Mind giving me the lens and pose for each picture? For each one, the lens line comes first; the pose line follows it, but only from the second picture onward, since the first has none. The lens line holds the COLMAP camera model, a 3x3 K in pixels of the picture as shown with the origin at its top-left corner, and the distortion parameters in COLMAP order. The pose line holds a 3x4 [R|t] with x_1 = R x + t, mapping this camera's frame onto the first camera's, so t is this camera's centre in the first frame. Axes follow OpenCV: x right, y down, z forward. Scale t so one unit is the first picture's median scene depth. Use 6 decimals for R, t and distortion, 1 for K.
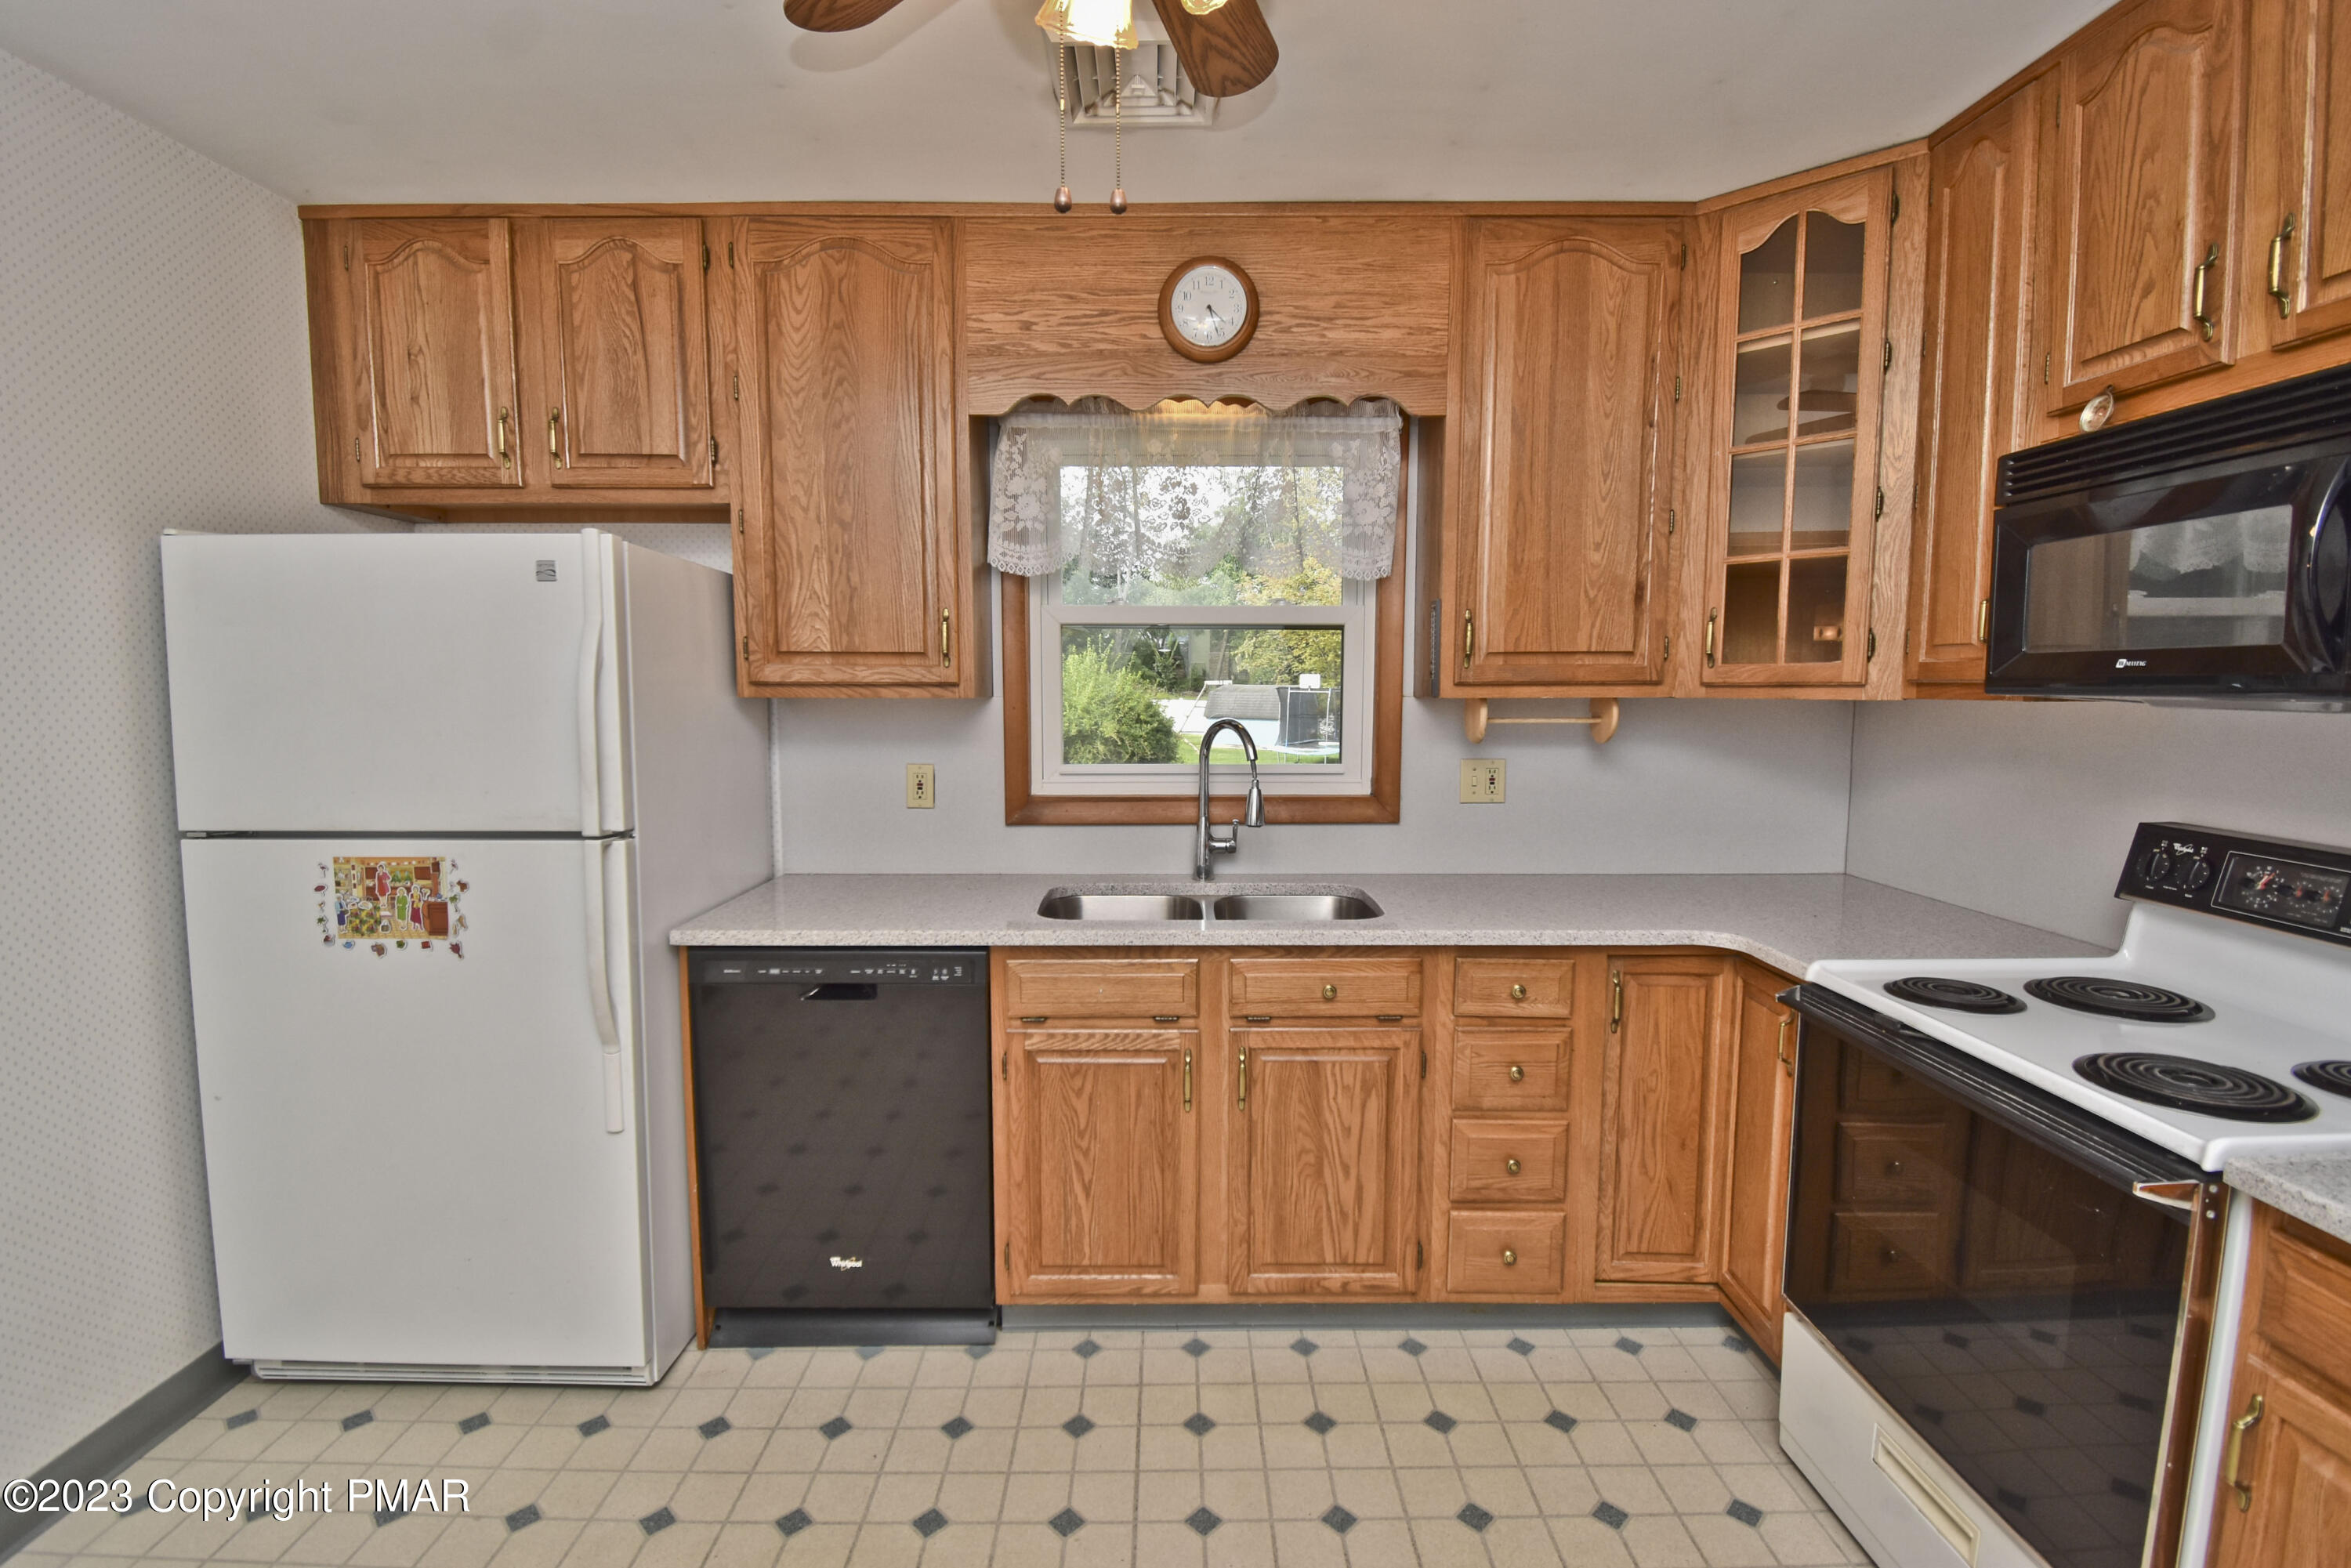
lens RADIAL K [[1079.3, 0, 1193.3], [0, 1079.3, 782.2], [0, 0, 1]] dist [0.026053, -0.030665]
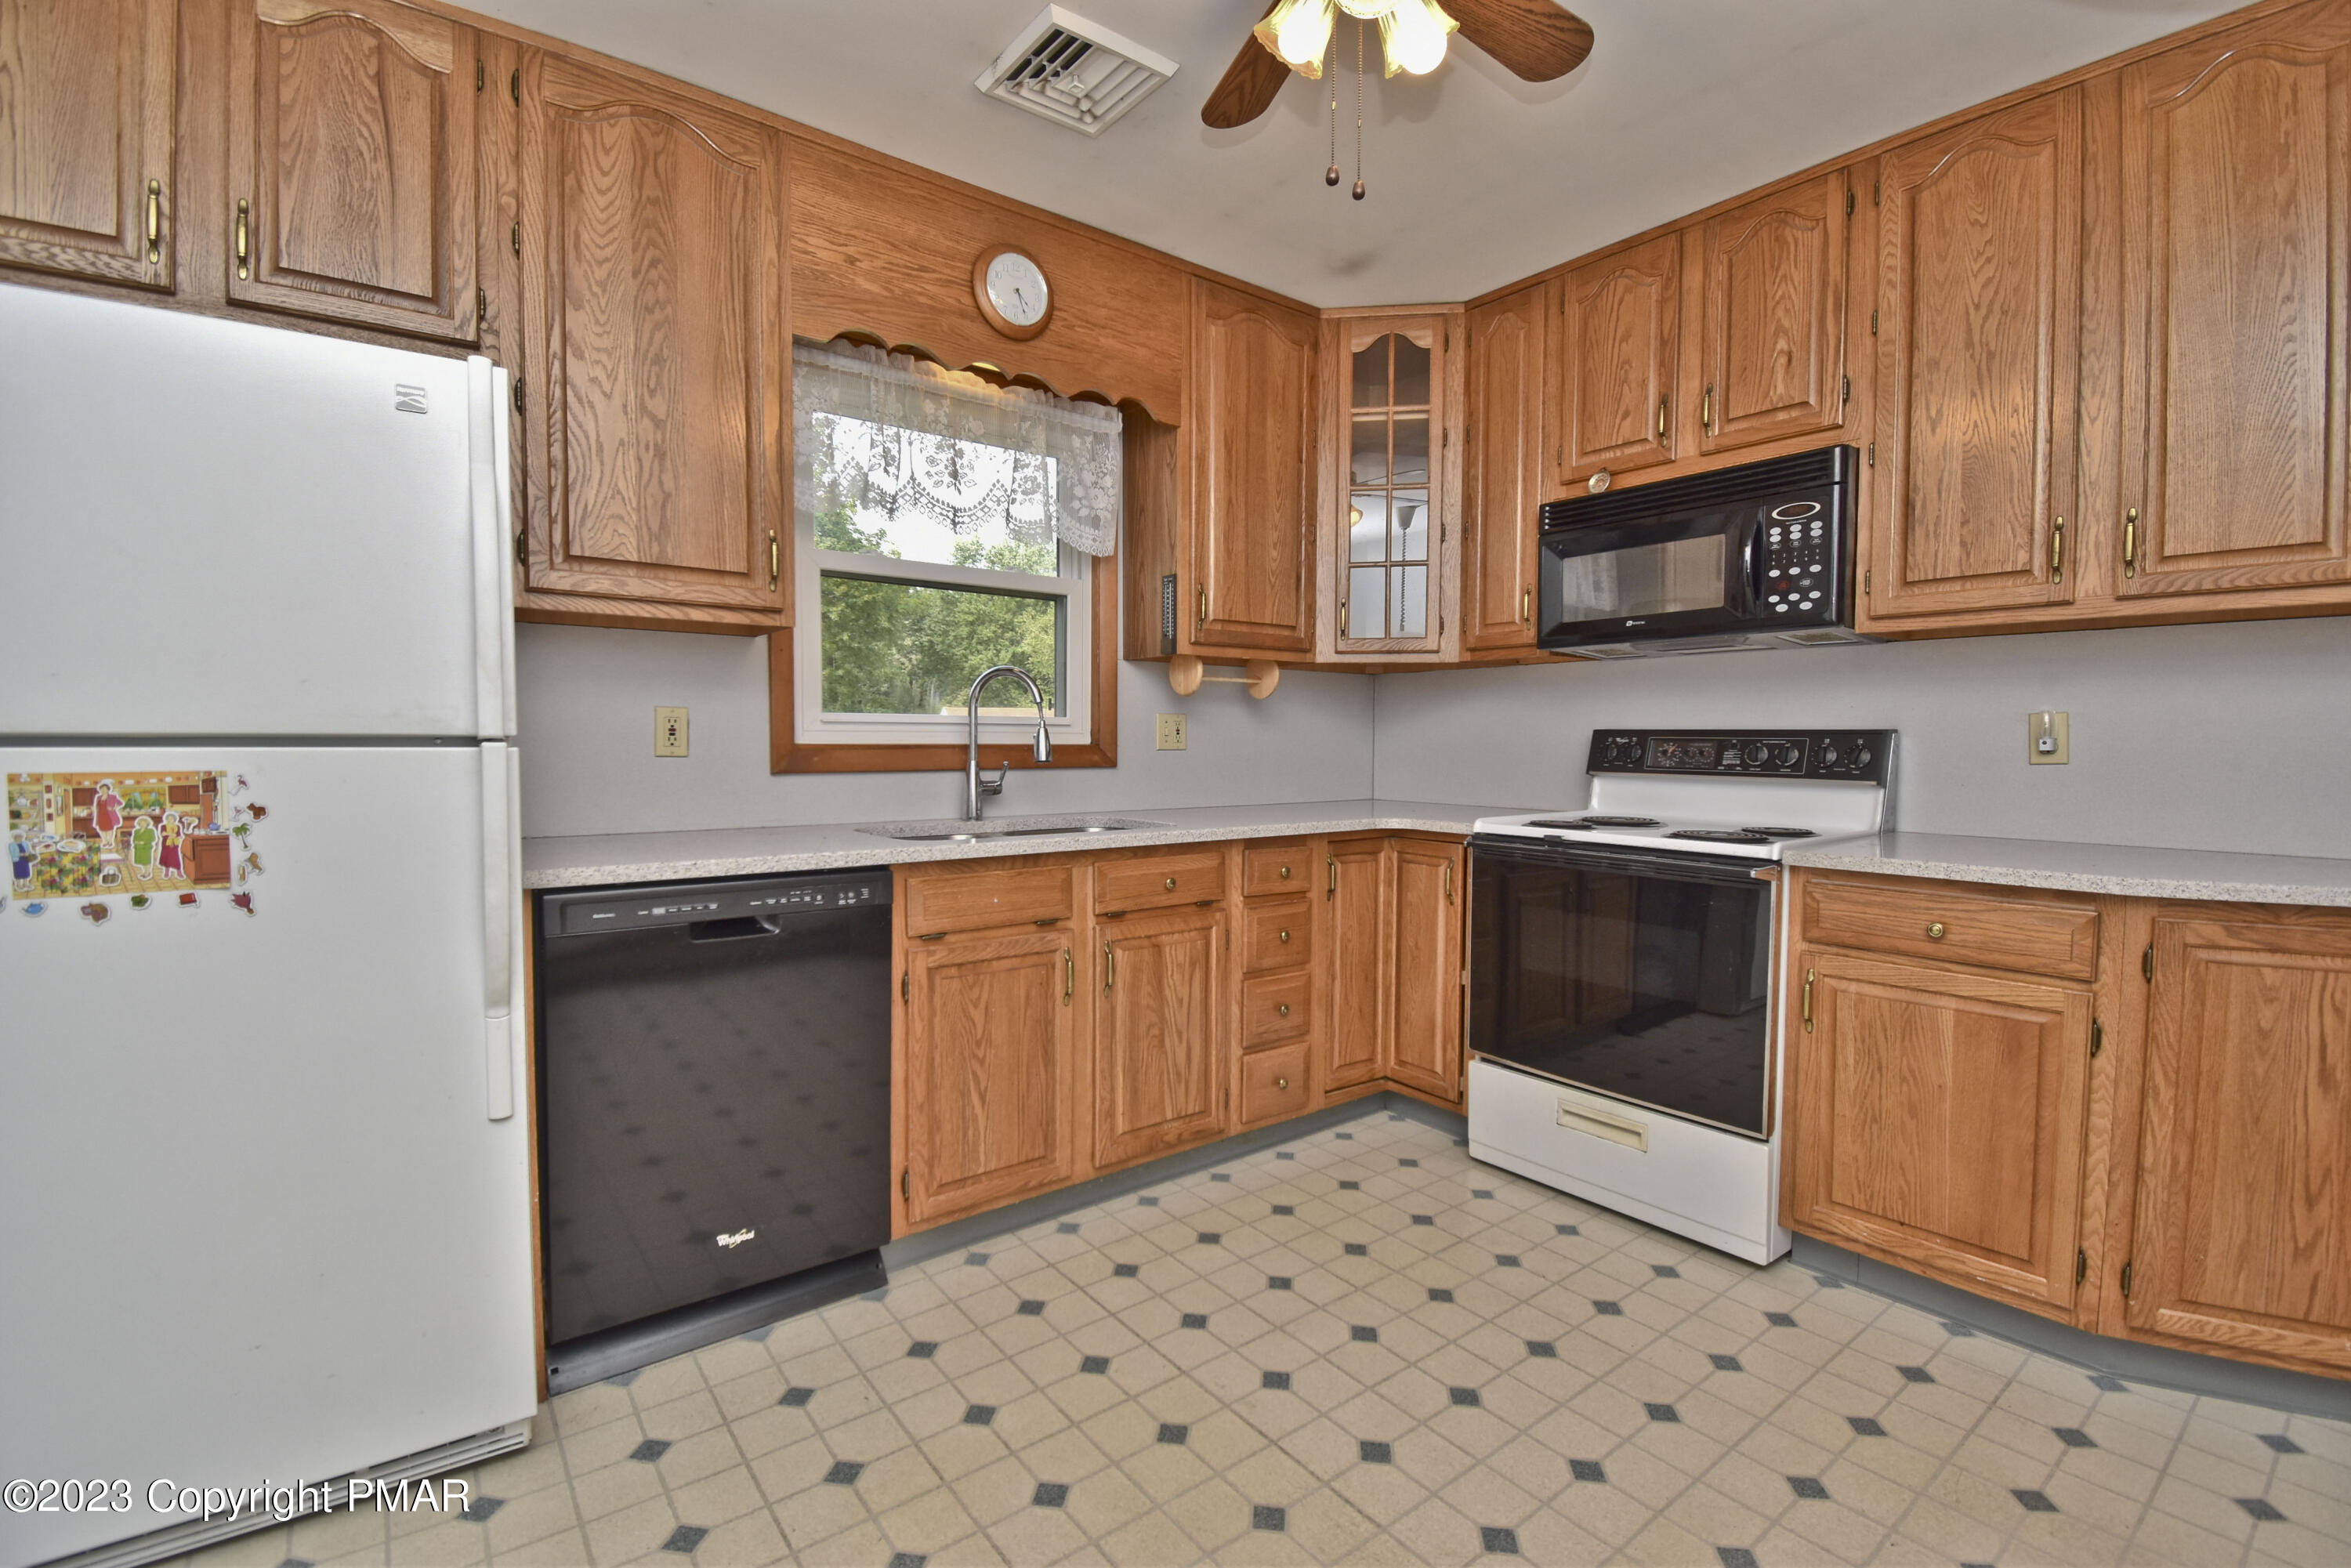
lens RADIAL K [[1041.4, 0, 1172.6], [0, 1041.4, 787.2], [0, 0, 1]] dist [0.020614, -0.027032]
pose [[0.794643, -0.024027, 0.606601, -0.549222], [0.053616, 0.998090, -0.030703, 0.119970], [-0.604705, 0.056921, 0.794413, 0.080849]]
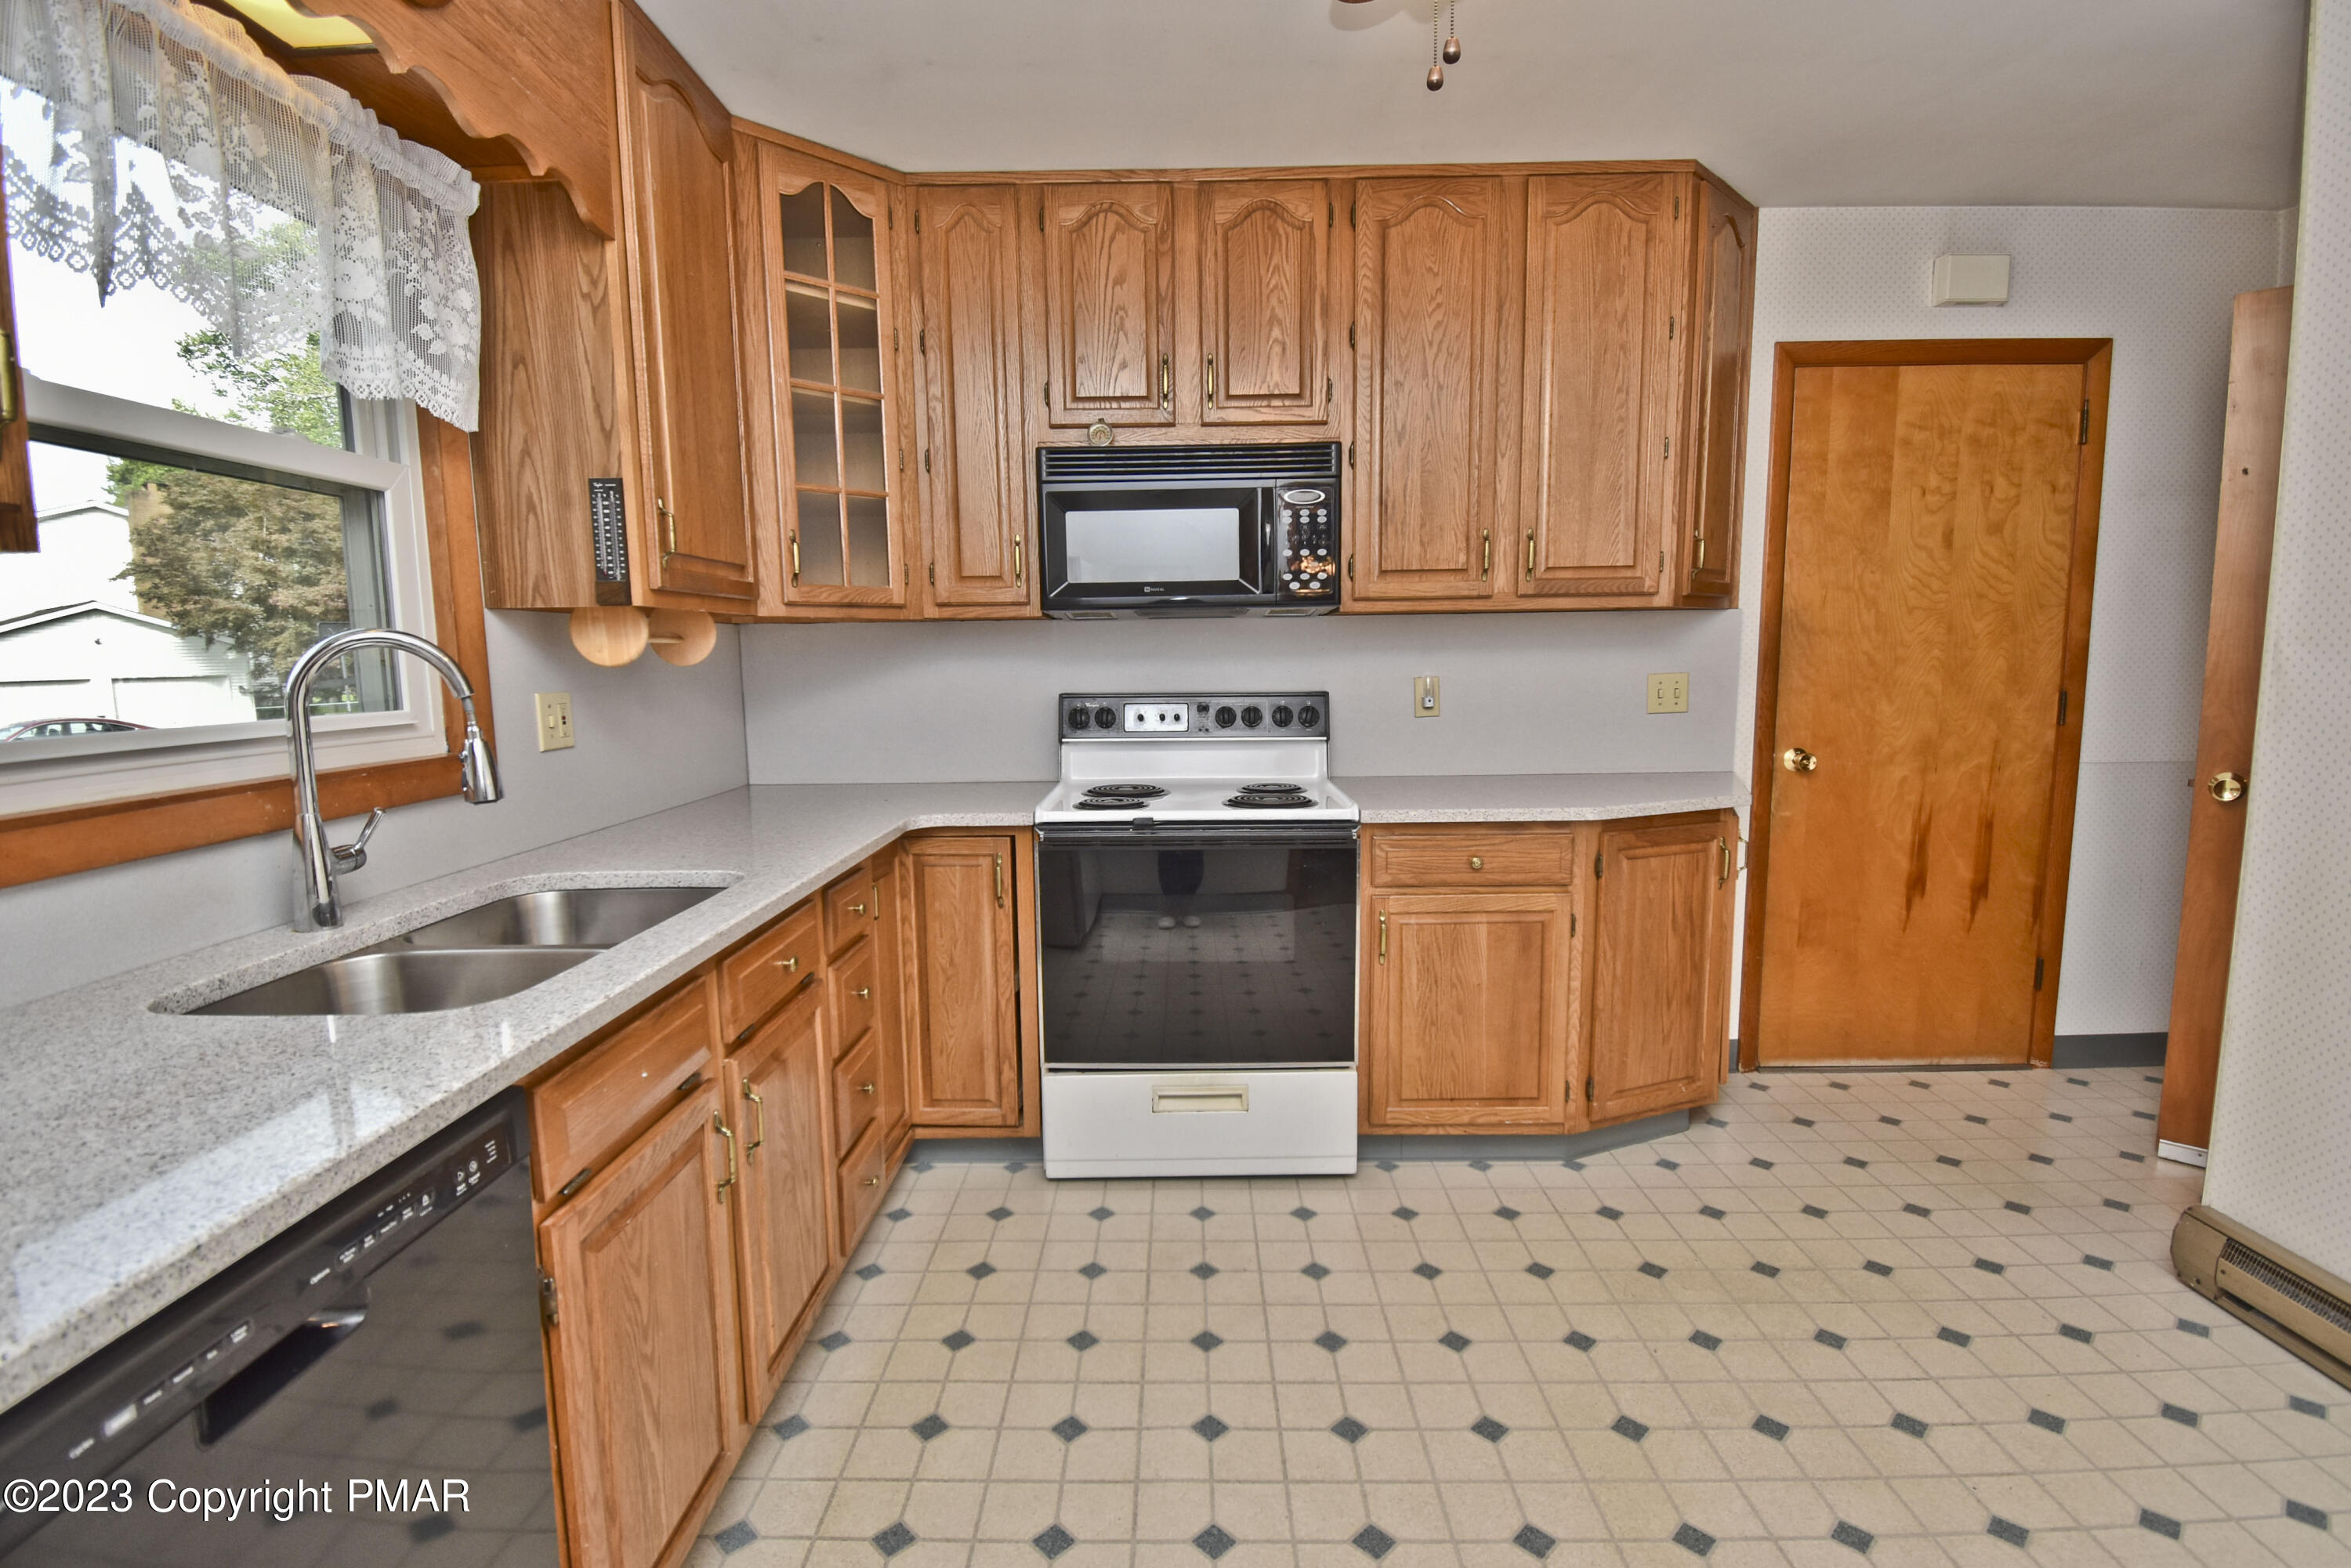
lens RADIAL K [[1089.2, 0, 1176.8], [0, 1089.2, 788.4], [0, 0, 1]] dist [0.021118, -0.027481]
pose [[0.010432, -0.122439, 0.992421, -0.635416], [0.108836, 0.986718, 0.120592, -0.000503], [-0.994005, 0.106753, 0.023619, 0.669340]]
